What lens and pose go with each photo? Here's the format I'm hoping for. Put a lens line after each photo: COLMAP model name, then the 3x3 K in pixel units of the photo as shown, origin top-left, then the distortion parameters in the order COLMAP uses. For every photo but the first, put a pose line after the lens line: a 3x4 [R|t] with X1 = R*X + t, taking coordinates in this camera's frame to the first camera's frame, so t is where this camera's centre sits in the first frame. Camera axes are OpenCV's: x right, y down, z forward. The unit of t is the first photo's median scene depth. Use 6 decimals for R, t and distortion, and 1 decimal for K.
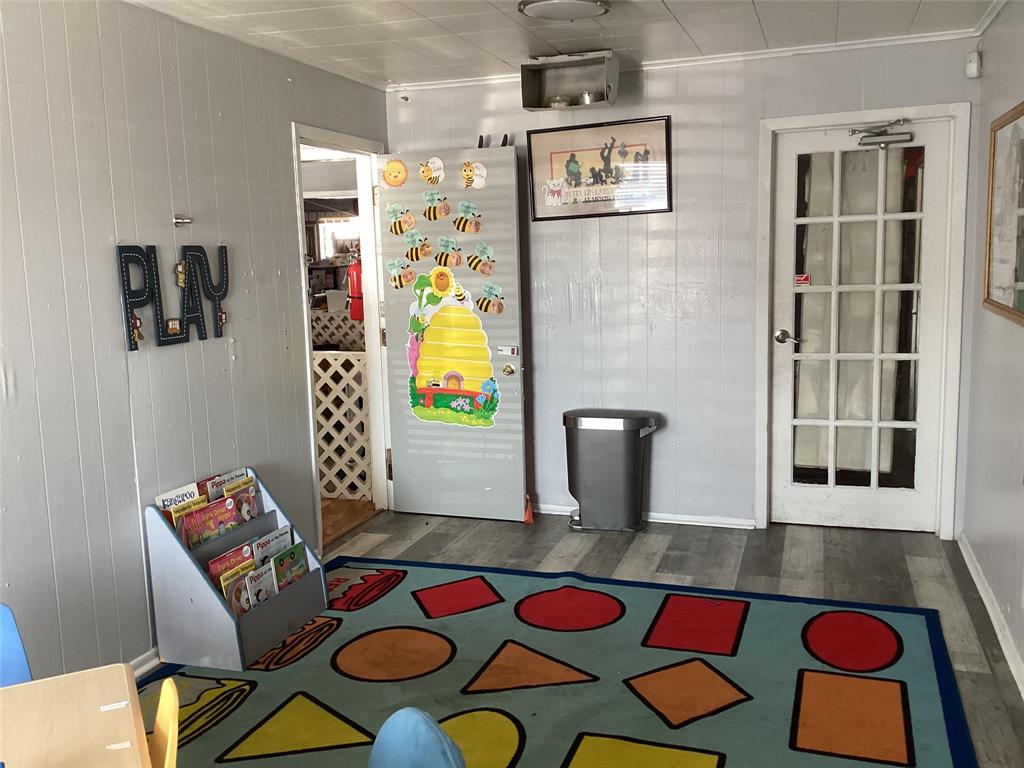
lens RADIAL K [[926.1, 0, 512.2], [0, 926.1, 377.9], [0, 0, 1]] dist [0.131367, -0.219909]
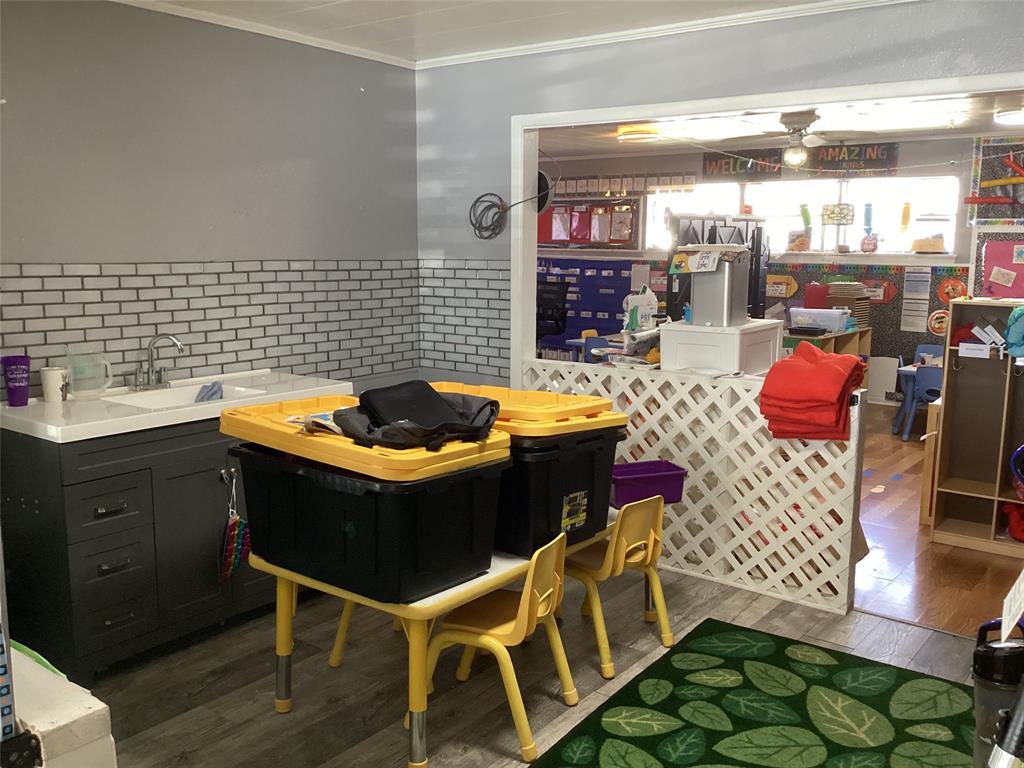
lens RADIAL K [[926.1, 0, 512.2], [0, 926.1, 377.9], [0, 0, 1]] dist [0.131367, -0.219909]
pose [[0.943956, 0.079665, -0.320314, -0.079679], [-0.074275, 0.996815, 0.029032, -0.050017], [0.321607, -0.003614, 0.946866, 0.361036]]
